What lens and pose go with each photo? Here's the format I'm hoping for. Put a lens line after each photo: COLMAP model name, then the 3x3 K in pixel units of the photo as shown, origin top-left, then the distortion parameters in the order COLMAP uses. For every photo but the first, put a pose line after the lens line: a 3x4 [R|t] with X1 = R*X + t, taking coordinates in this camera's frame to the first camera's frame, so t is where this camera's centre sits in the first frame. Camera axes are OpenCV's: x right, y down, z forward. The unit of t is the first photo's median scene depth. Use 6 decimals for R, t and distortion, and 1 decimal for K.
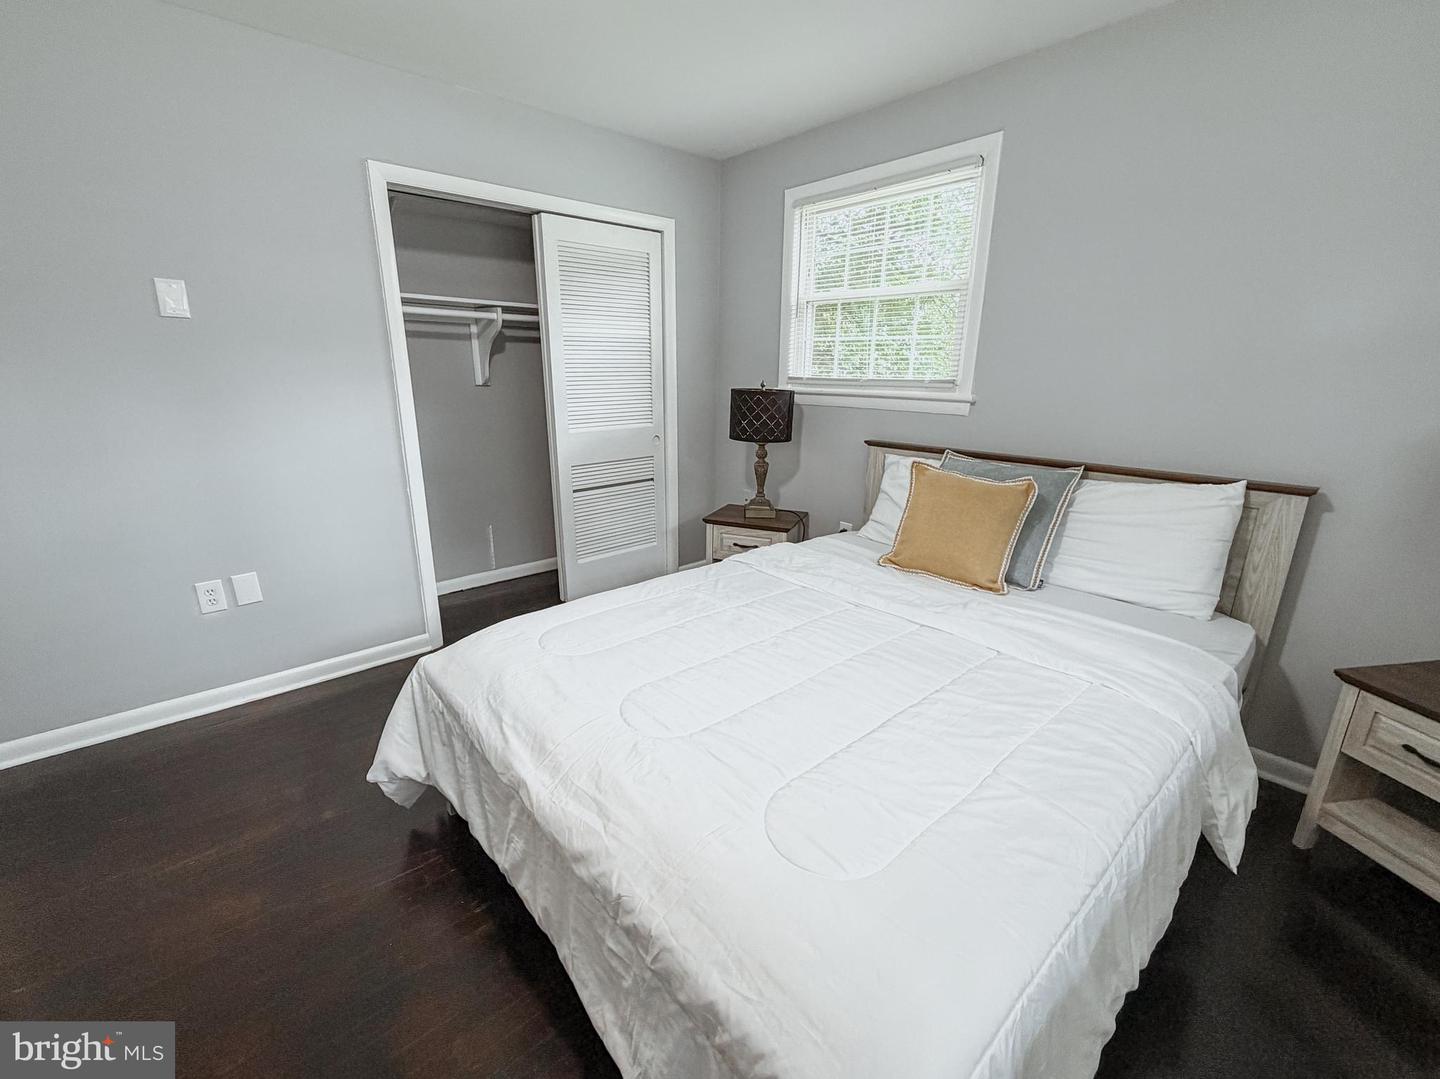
lens RADIAL K [[612.0, 0, 714.6], [0, 612.0, 535.3], [0, 0, 1]] dist [-0.000597, -0.000212]
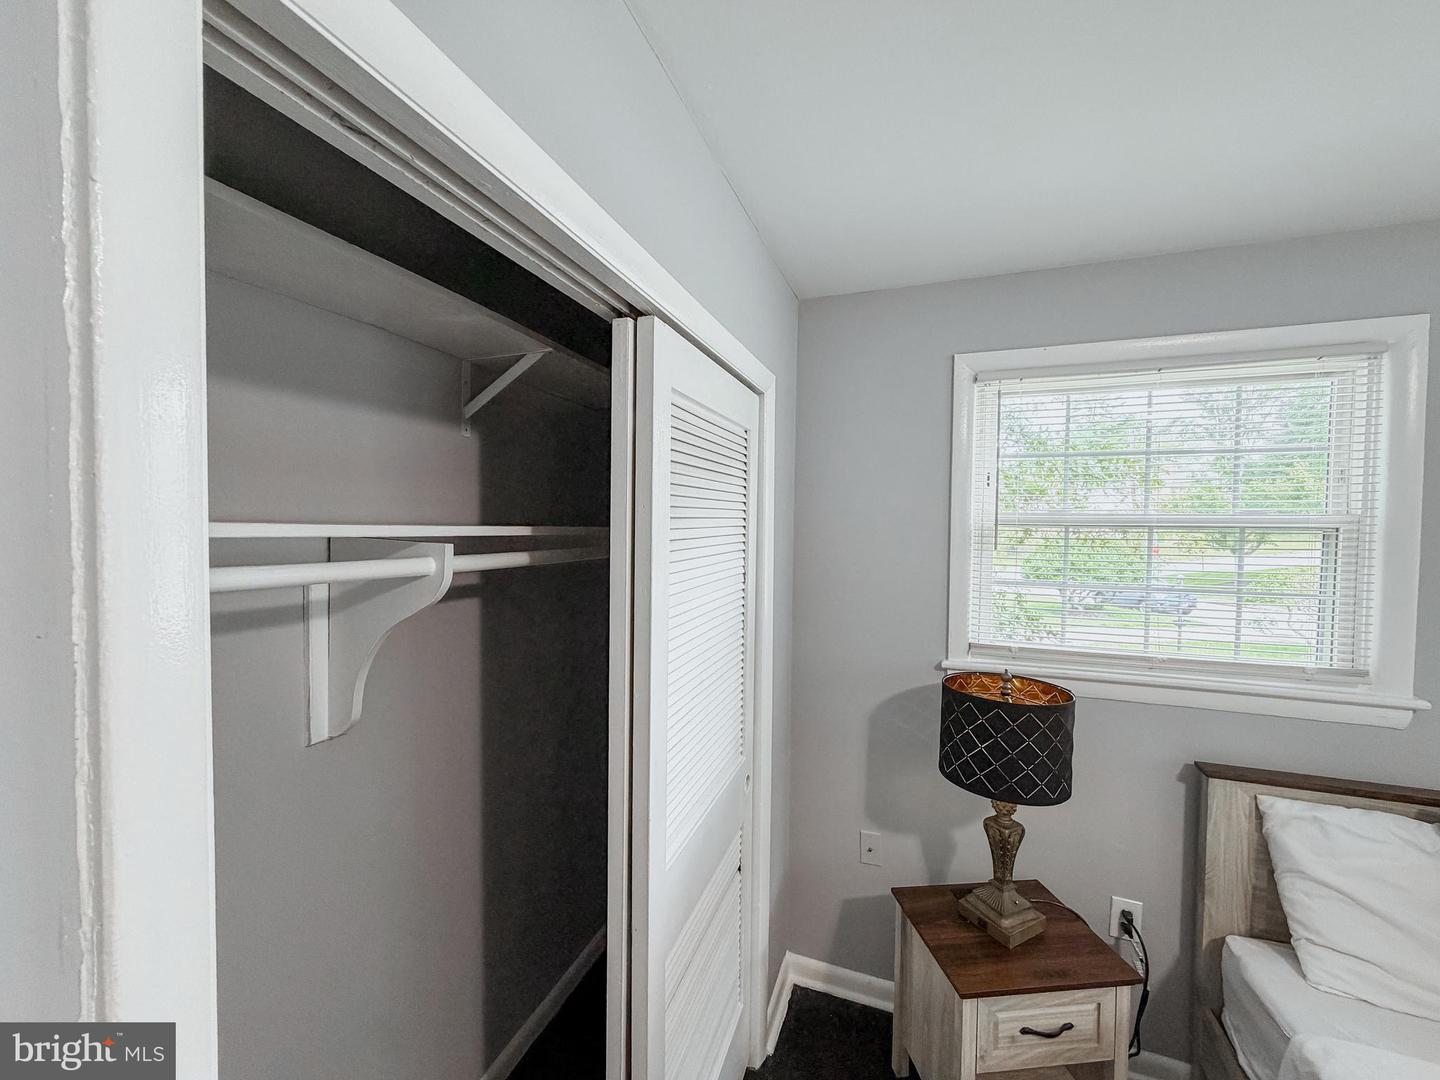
lens RADIAL K [[572.5, 0, 718.3], [0, 572.5, 538.6], [0, 0, 1]] dist [-0.001600, -0.000131]
pose [[0.878548, -0.013190, 0.477471, -0.440496], [0.126128, 0.970545, -0.205265, -0.340396], [-0.460700, 0.240558, 0.854335, 0.764334]]
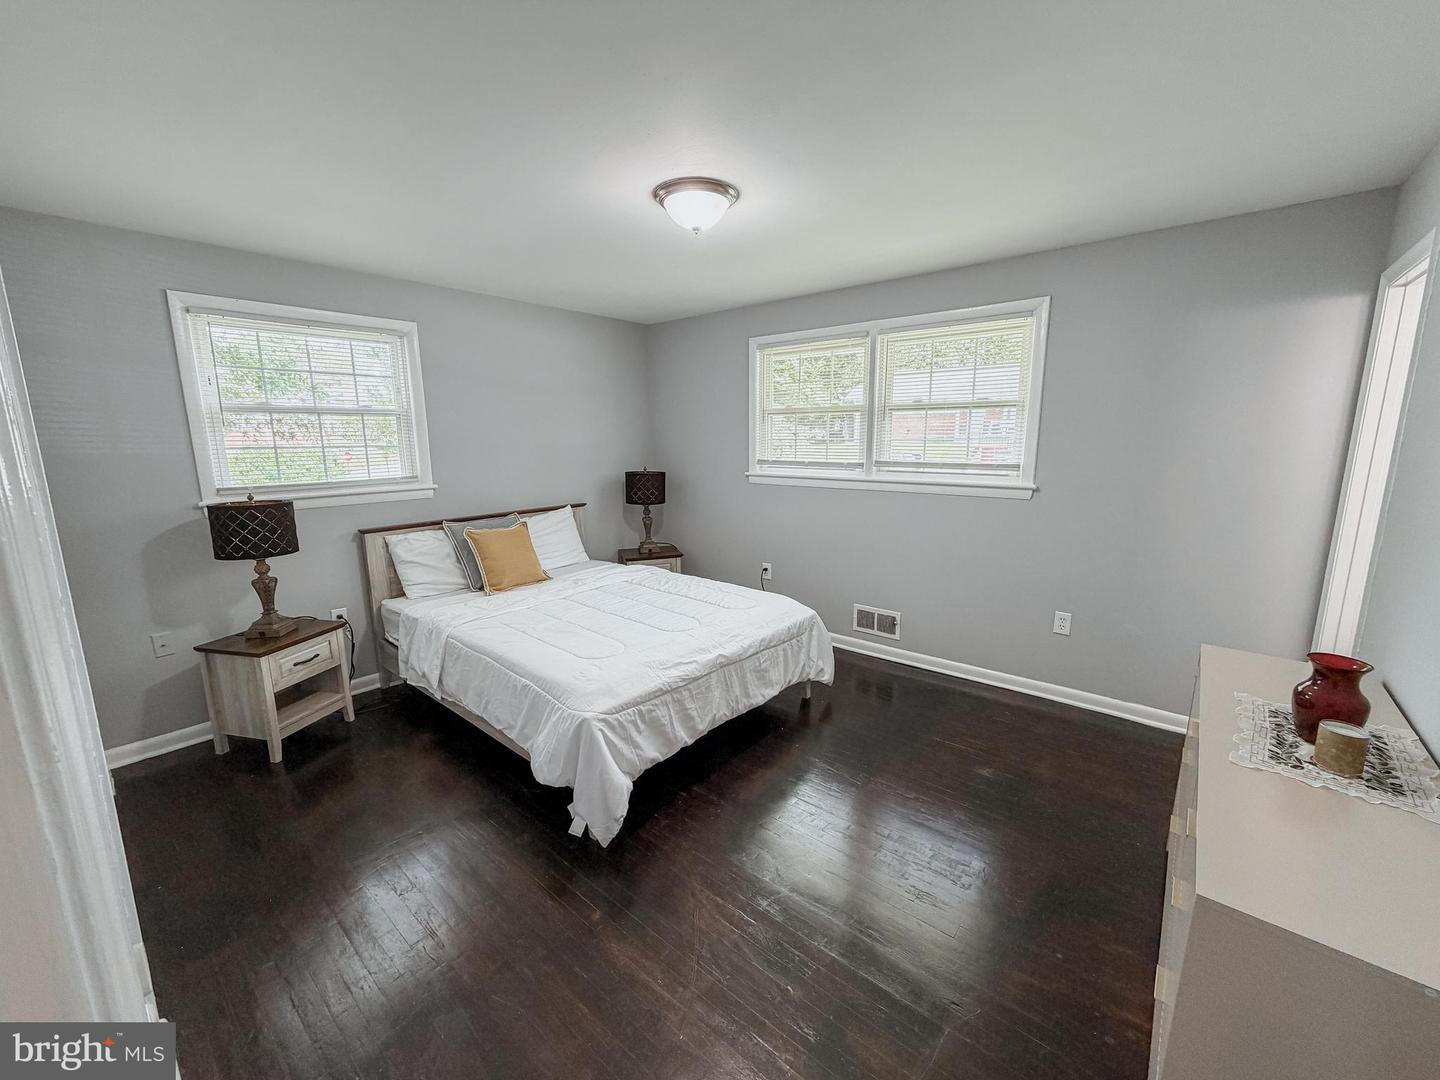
lens RADIAL K [[575.3, 0, 716.2], [0, 575.3, 538.8], [0, 0, 1]] dist [-0.001867, -0.000254]
pose [[-0.144334, -0.181499, 0.972741, -1.036857], [0.277729, 0.936091, 0.215869, -0.207793], [-0.949755, 0.301316, -0.084702, 0.480651]]
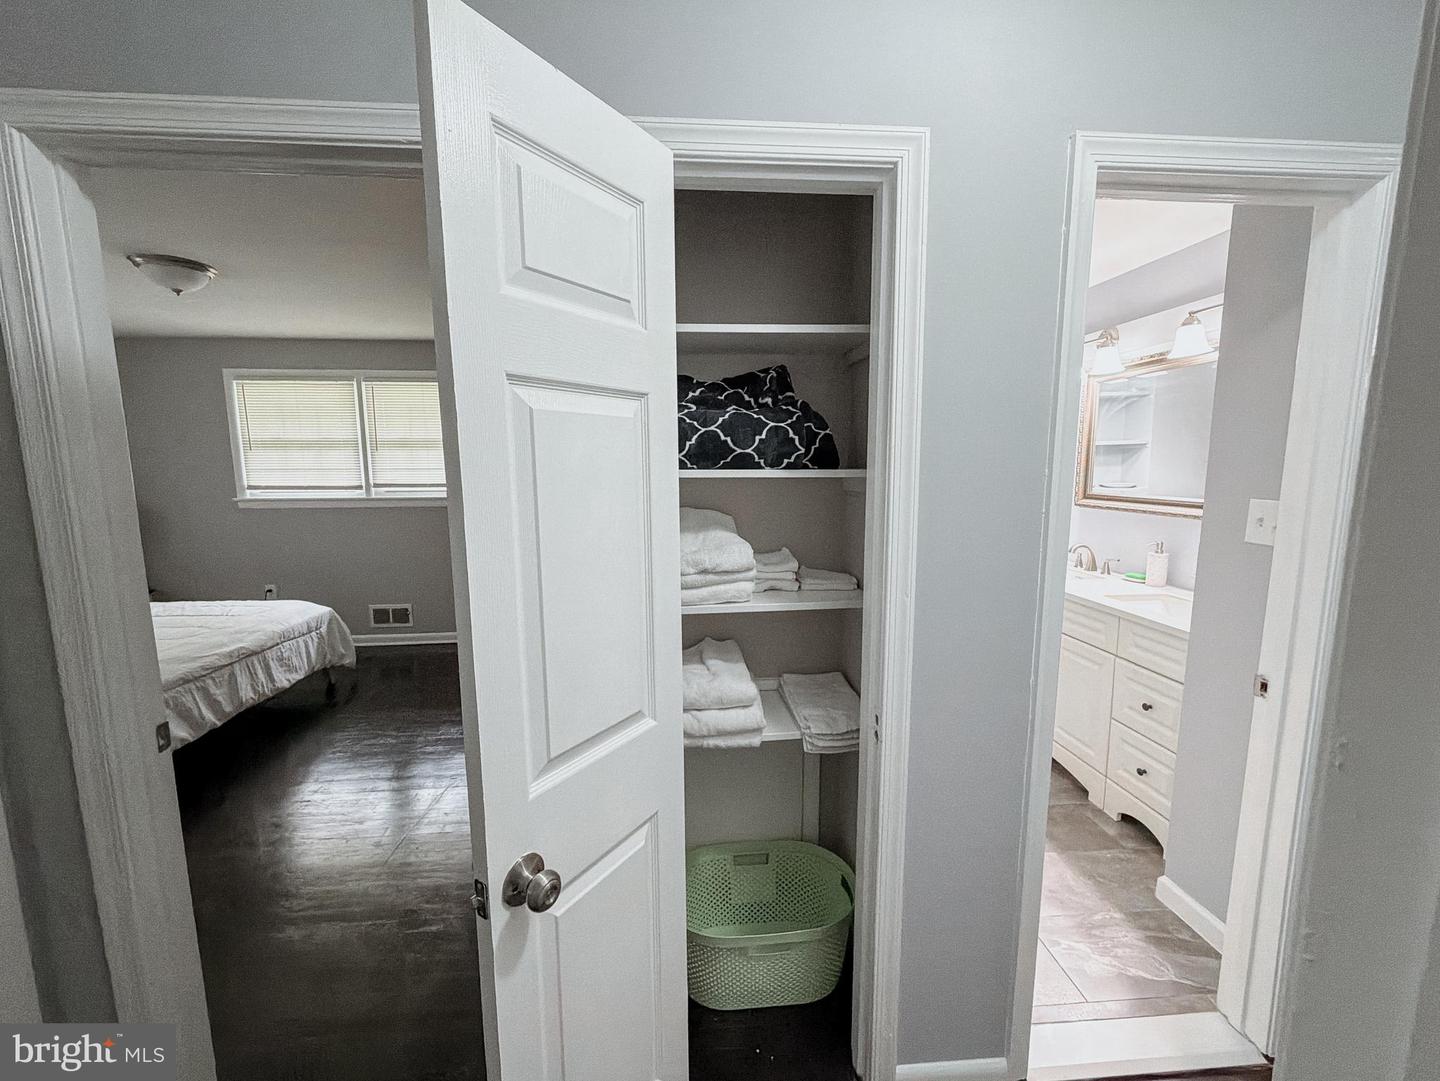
lens RADIAL K [[575.3, 0, 716.2], [0, 575.3, 539.3], [0, 0, 1]] dist [-0.001867, -0.000254]
pose [[-0.802966, -0.083420, 0.590158, -1.530837], [0.161402, 0.922728, 0.350033, -0.254487], [-0.573755, 0.376317, -0.727455, 0.656096]]
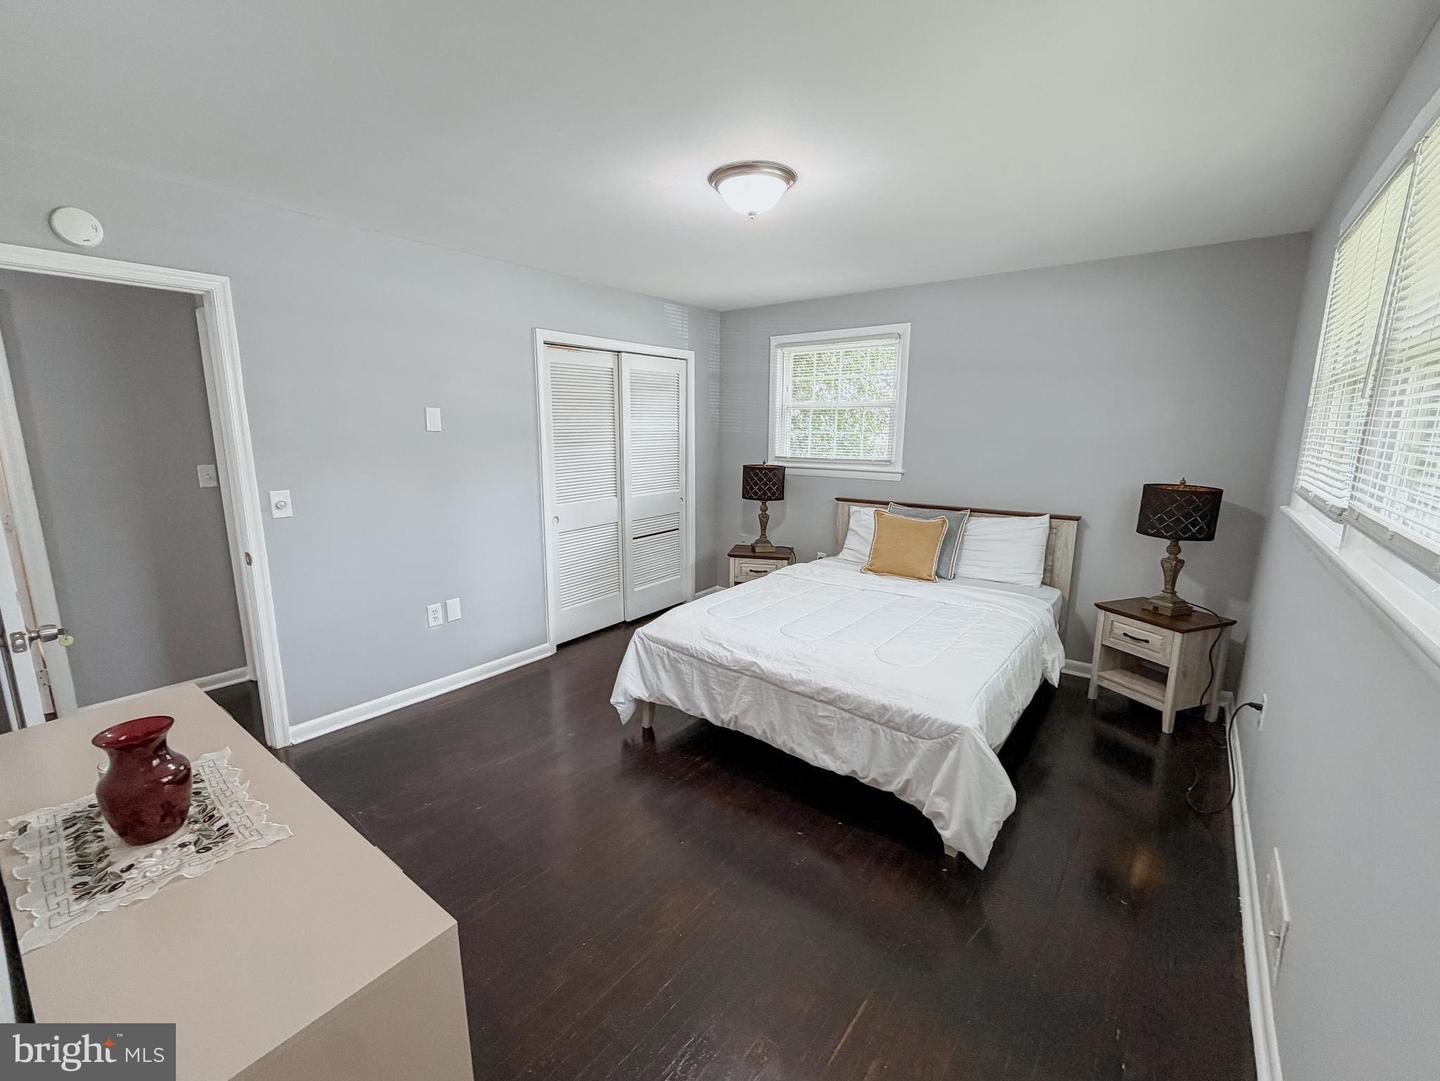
lens RADIAL K [[612.0, 0, 714.6], [0, 612.0, 536.3], [0, 0, 1]] dist [-0.000597, -0.000212]
pose [[0.982739, -0.036683, 0.181325, -0.368686], [0.053011, 0.994881, -0.086036, 0.064038], [-0.177240, 0.094164, 0.979653, -0.493066]]
